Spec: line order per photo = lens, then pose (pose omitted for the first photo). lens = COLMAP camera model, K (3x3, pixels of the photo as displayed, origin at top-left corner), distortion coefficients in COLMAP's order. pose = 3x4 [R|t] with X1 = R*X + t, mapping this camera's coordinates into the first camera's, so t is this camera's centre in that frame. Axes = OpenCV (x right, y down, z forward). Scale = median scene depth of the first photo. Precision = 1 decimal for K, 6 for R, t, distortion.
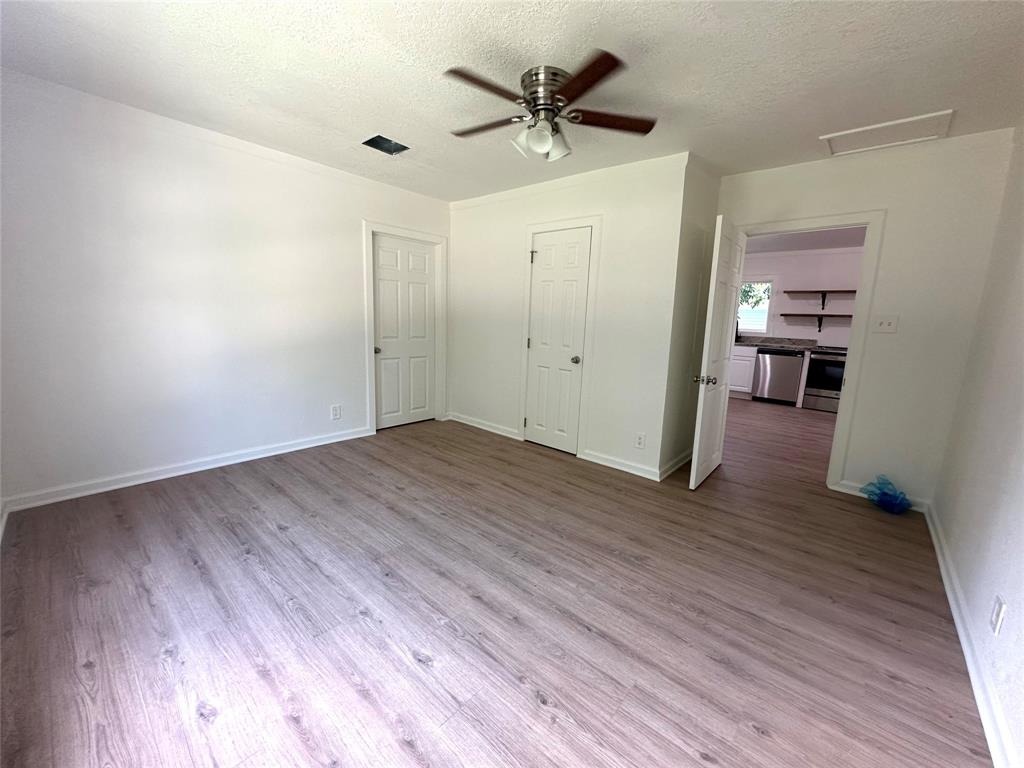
lens RADIAL K [[408.6, 0, 518.9], [0, 408.6, 382.0], [0, 0, 1]] dist [-0.005092, 0.000833]
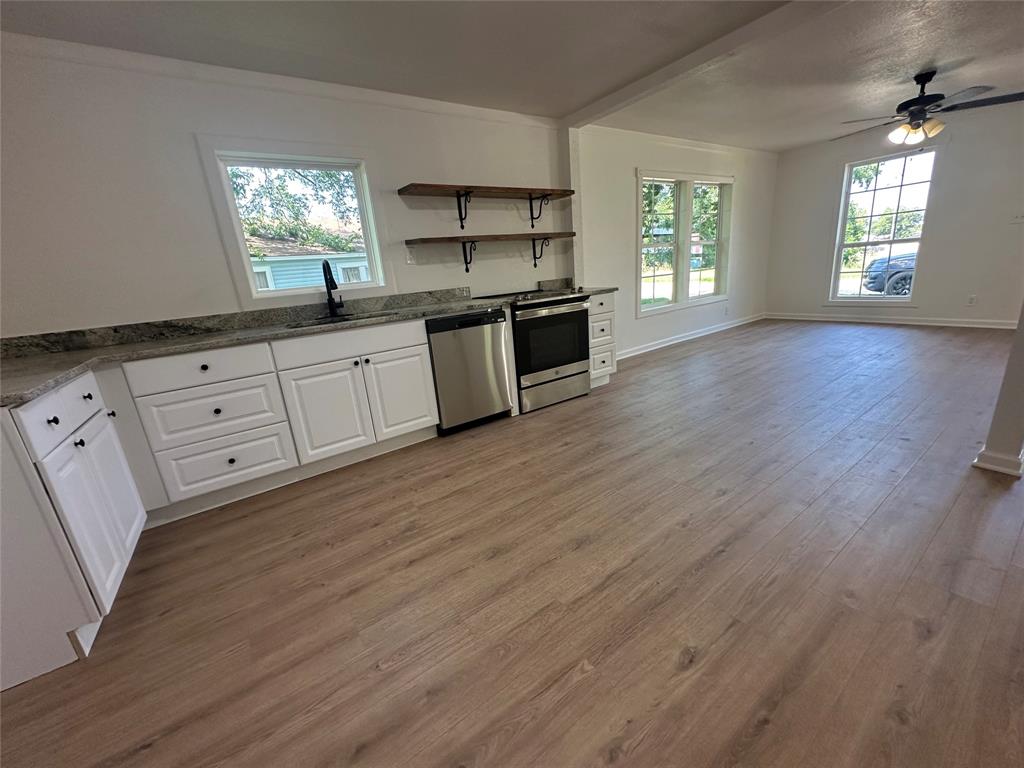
lens RADIAL K [[408.6, 0, 512.9], [0, 408.6, 387.3], [0, 0, 1]] dist [-0.005092, 0.000833]
pose [[0.239710, -0.327249, 0.914028, 0.082308], [0.245869, 0.931248, 0.268934, -0.044894], [-0.939195, 0.160265, 0.303690, 0.325026]]
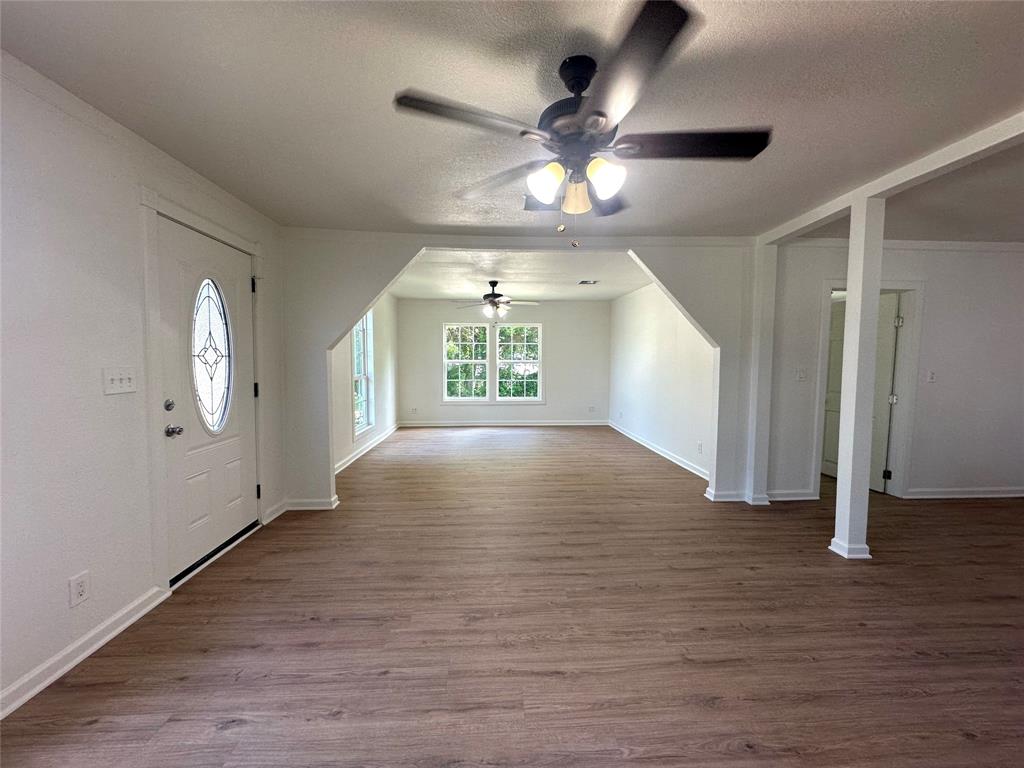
lens RADIAL K [[408.6, 0, 512.6], [0, 408.6, 385.1], [0, 0, 1]] dist [-0.005092, 0.000833]
pose [[-0.720783, 0.008588, -0.693108, 0.453905], [-0.137348, 0.978328, 0.154954, -0.027713], [0.679417, 0.206885, -0.703982, 0.233191]]
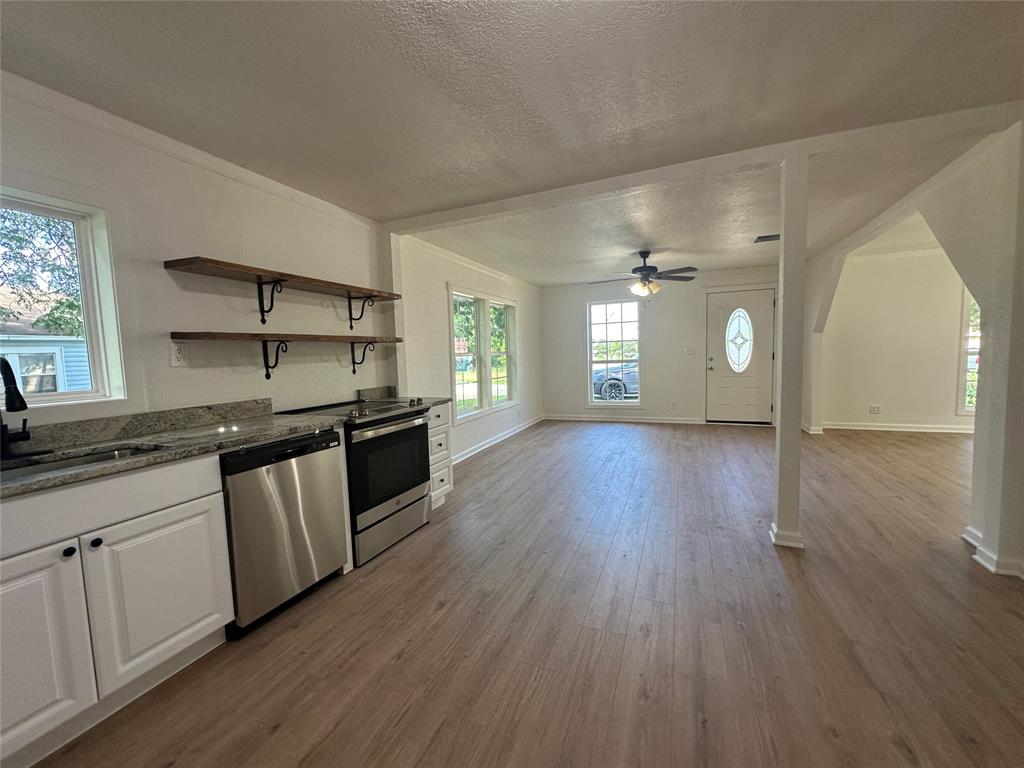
lens RADIAL K [[408.6, 0, 512.8], [0, 408.6, 386.4], [0, 0, 1]] dist [-0.005092, 0.000833]
pose [[-0.310726, -0.102089, 0.945001, 0.113000], [0.172742, 0.971593, 0.161762, -0.056065], [-0.934671, 0.213505, -0.284264, 0.360406]]
